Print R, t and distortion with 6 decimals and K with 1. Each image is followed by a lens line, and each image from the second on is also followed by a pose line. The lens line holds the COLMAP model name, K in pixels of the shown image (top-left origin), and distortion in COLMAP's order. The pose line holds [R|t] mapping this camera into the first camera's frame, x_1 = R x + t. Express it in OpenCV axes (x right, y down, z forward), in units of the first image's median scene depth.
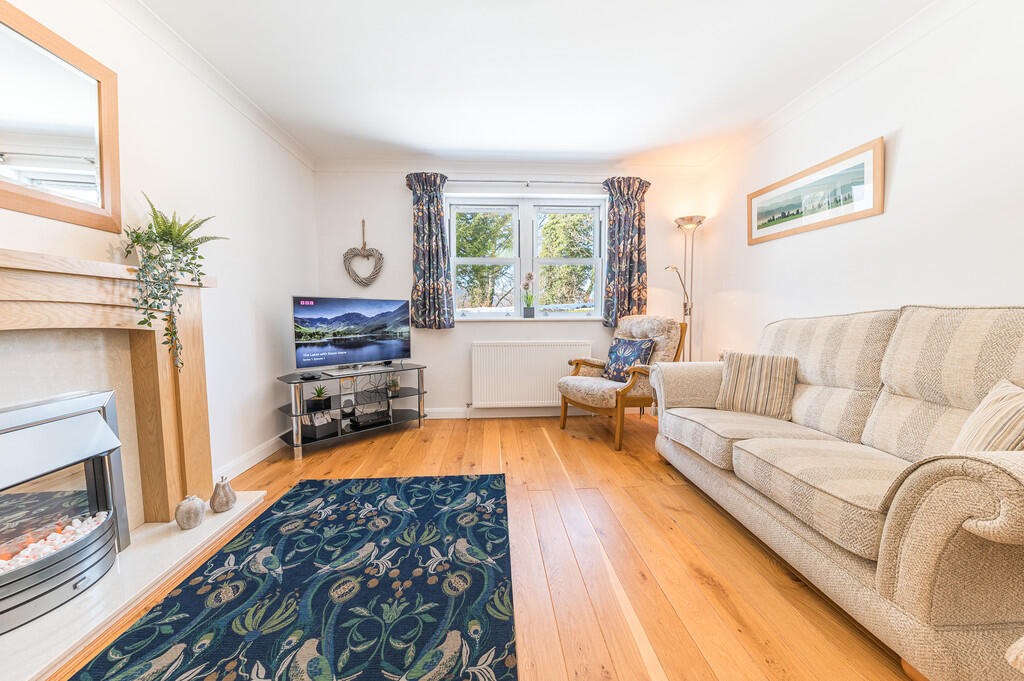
lens RADIAL K [[357.9, 0, 512.0], [0, 357.9, 340.5], [0, 0, 1]] dist [-0.001774, -0.000302]
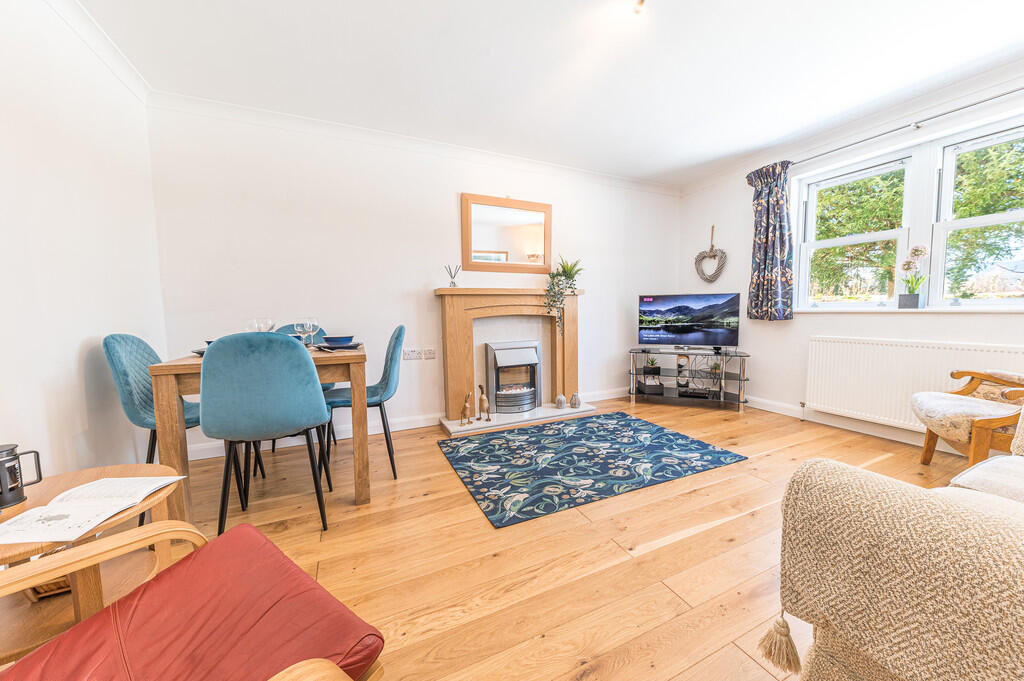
lens RADIAL K [[357.9, 0, 512.0], [0, 357.9, 340.5], [0, 0, 1]] dist [-0.001774, -0.000302]
pose [[0.358977, 0.076338, -0.930219, 0.568450], [-0.051247, 0.996758, 0.062022, -0.001397], [0.931939, 0.025406, 0.361725, -0.033155]]
